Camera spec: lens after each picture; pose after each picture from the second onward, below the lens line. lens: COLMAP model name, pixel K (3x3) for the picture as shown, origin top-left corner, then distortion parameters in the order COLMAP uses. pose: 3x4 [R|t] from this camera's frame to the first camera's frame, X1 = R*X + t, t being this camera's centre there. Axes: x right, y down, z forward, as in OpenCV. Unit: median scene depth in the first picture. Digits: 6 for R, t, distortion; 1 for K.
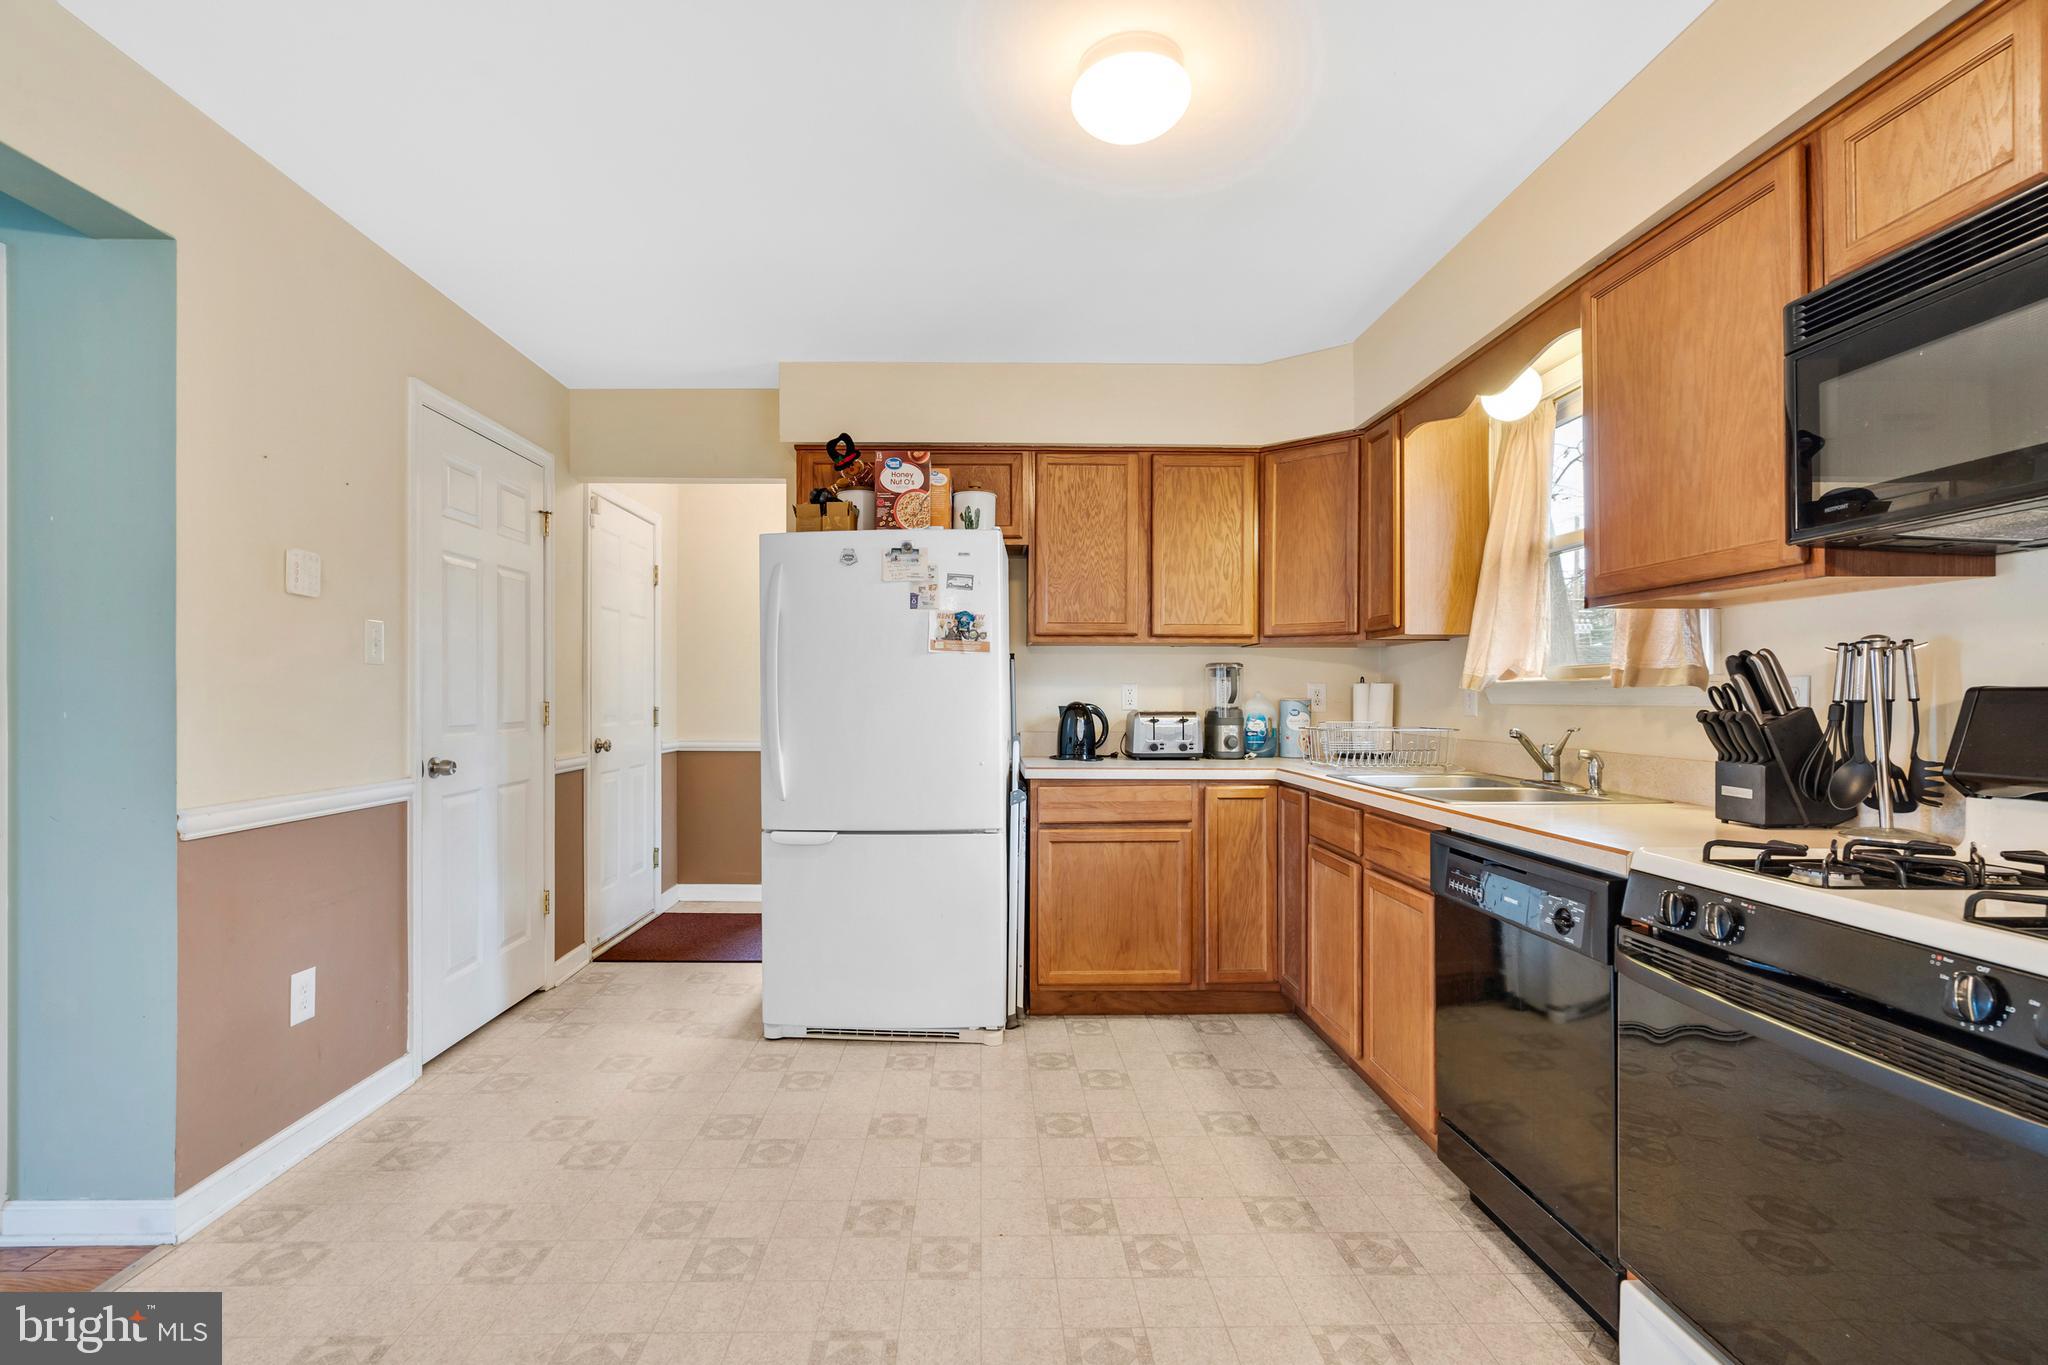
lens RADIAL K [[963.8, 0, 1008.7], [0, 963.8, 756.8], [0, 0, 1]] dist [-0.000777, 0.002751]
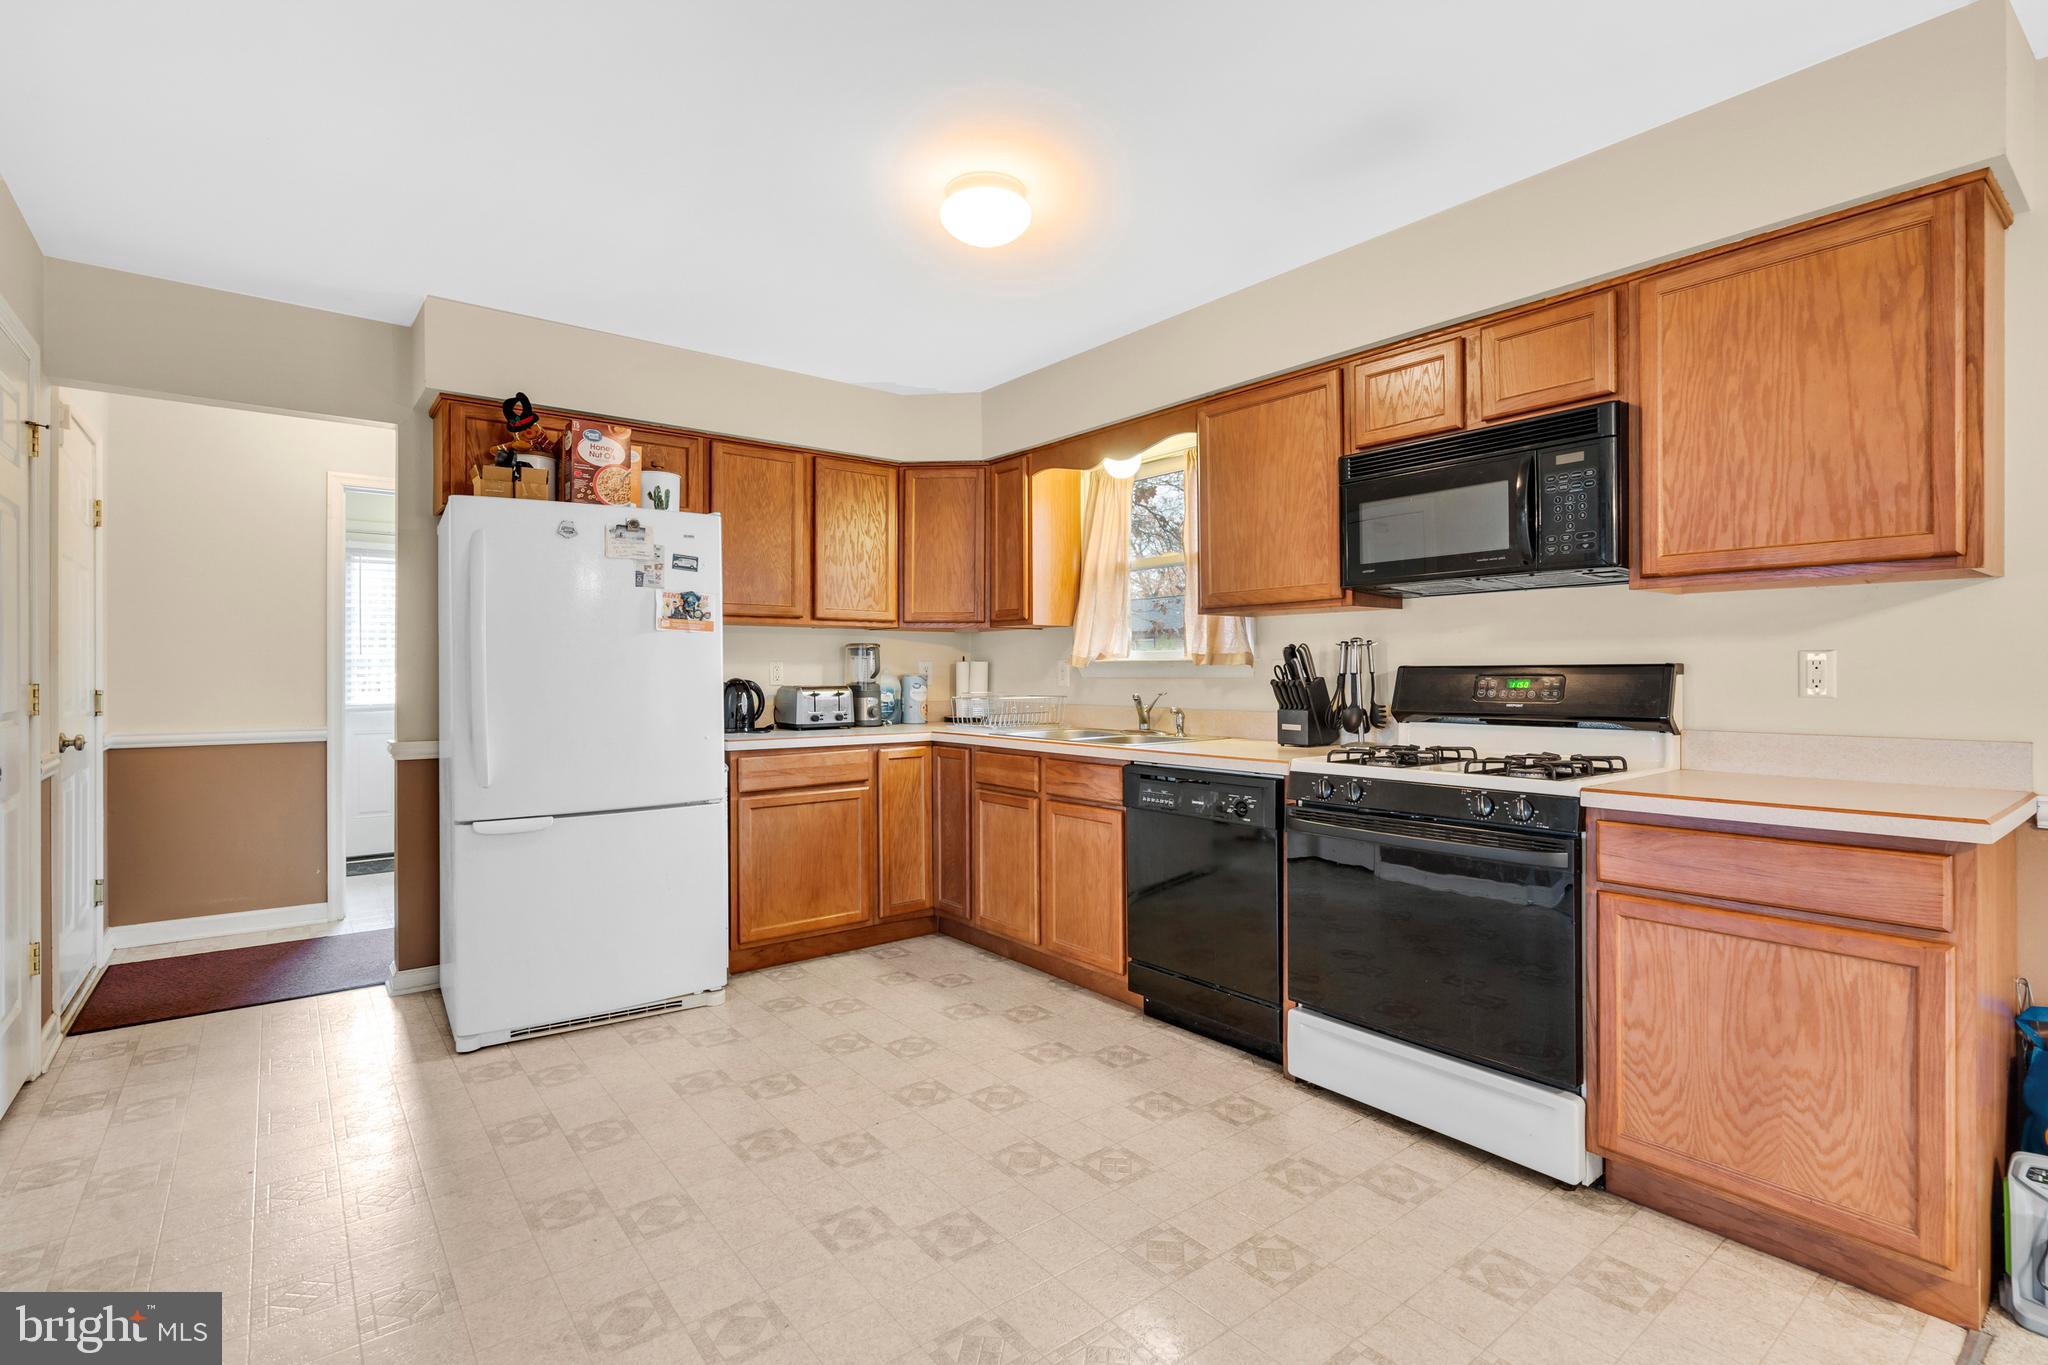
lens RADIAL K [[963.8, 0, 1028.5], [0, 963.8, 750.8], [0, 0, 1]] dist [-0.000777, 0.002751]
pose [[0.796134, -0.053552, 0.602746, -0.388514], [0.042108, 0.998565, 0.033101, 0.001340], [-0.603653, -0.000972, 0.797246, -0.047906]]
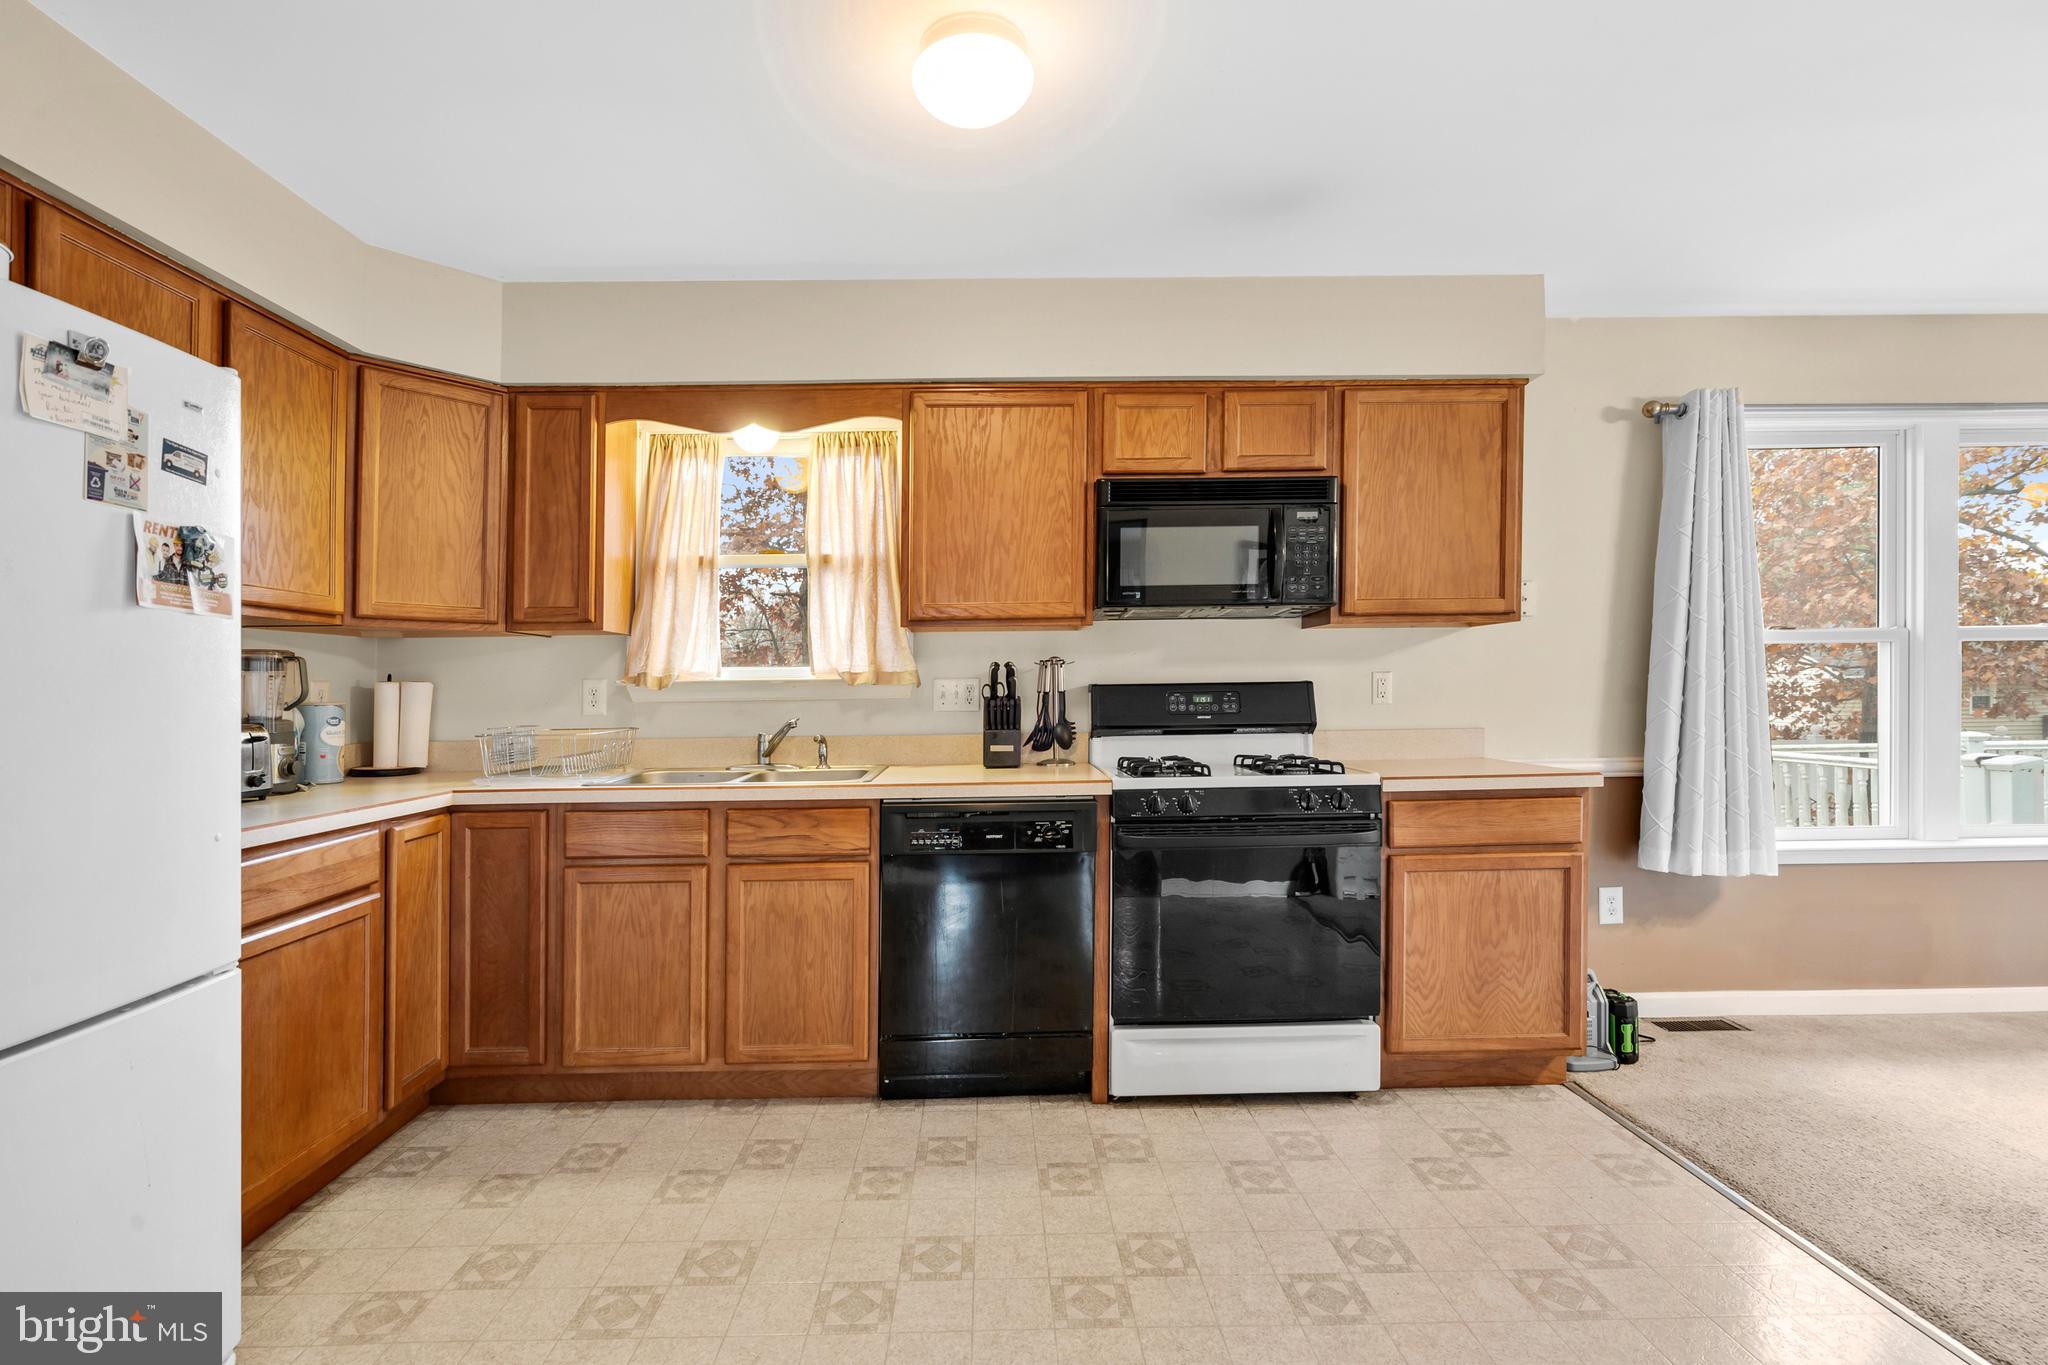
lens RADIAL K [[963.8, 0, 997.0], [0, 963.8, 753.7], [0, 0, 1]] dist [-0.000777, 0.002751]
pose [[-0.003084, -0.068295, 0.997660, -0.533037], [0.075712, 0.994786, 0.068333, -0.040163], [-0.997125, 0.075746, 0.002103, 0.603414]]
